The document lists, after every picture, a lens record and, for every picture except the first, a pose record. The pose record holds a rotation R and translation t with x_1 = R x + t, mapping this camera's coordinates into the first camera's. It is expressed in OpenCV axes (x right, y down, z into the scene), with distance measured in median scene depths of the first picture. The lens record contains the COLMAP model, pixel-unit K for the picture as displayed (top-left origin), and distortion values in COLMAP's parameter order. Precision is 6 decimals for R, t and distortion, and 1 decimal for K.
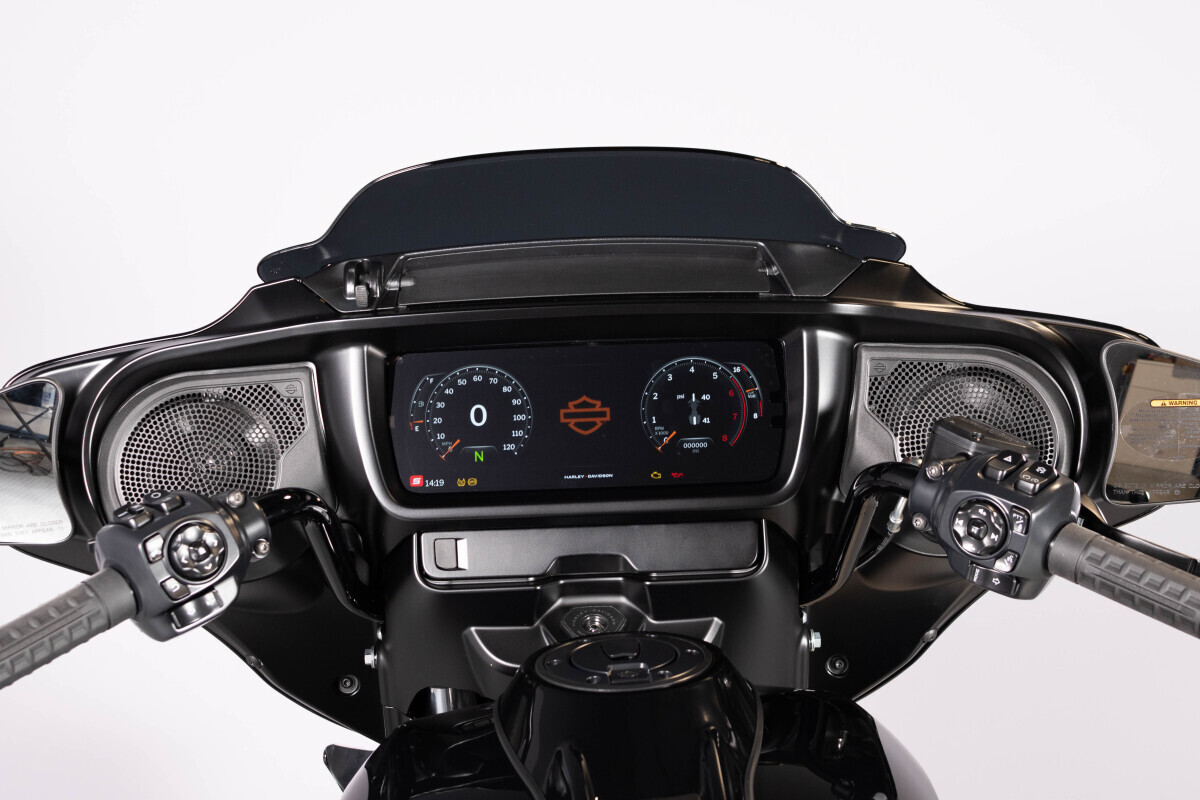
lens RADIAL K [[1756.7, 0, 601.3], [0, 1756.7, 348.2], [0, 0, 1]] dist [-0.001401, -0.015207]
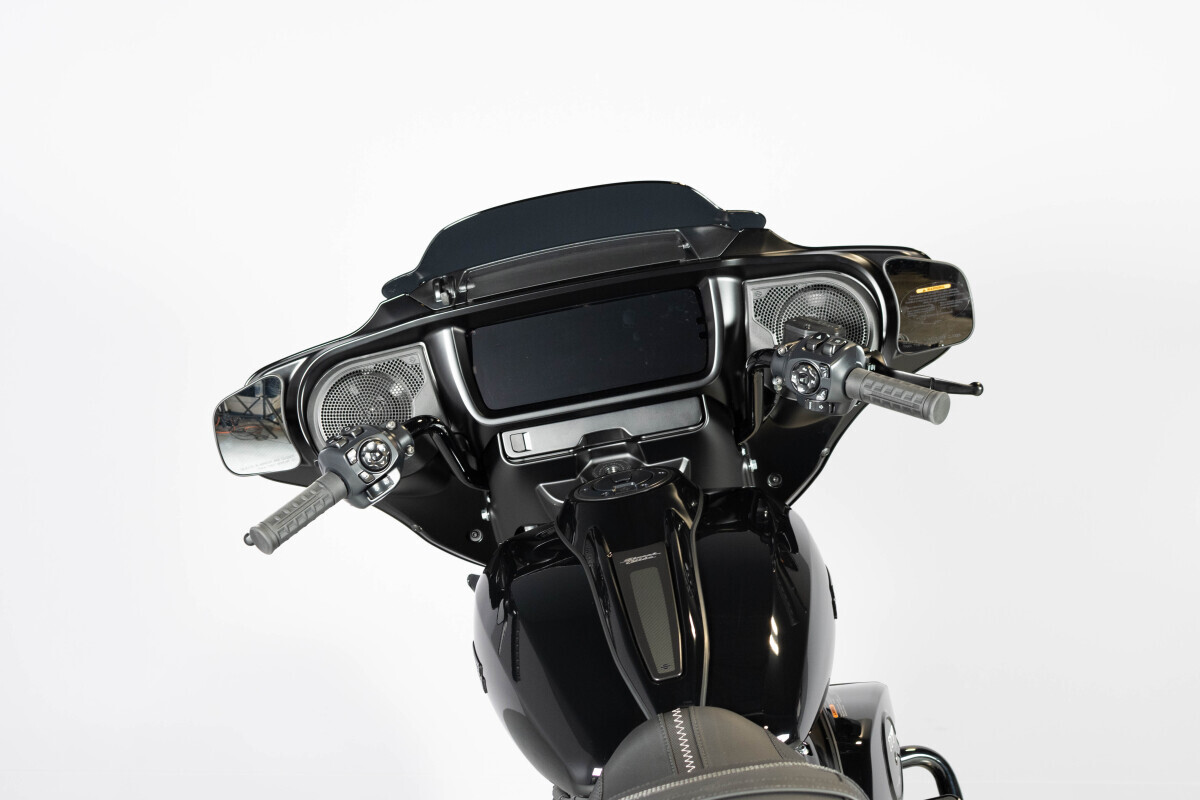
lens RADIAL K [[1756.7, 0, 601.3], [0, 1756.7, 348.2], [0, 0, 1]] dist [-0.001401, -0.015207]
pose [[0.986373, -0.149448, -0.068798, 0.119273], [0.151639, 0.988045, 0.027785, -0.006856], [0.063823, -0.037839, 0.997244, -0.666816]]
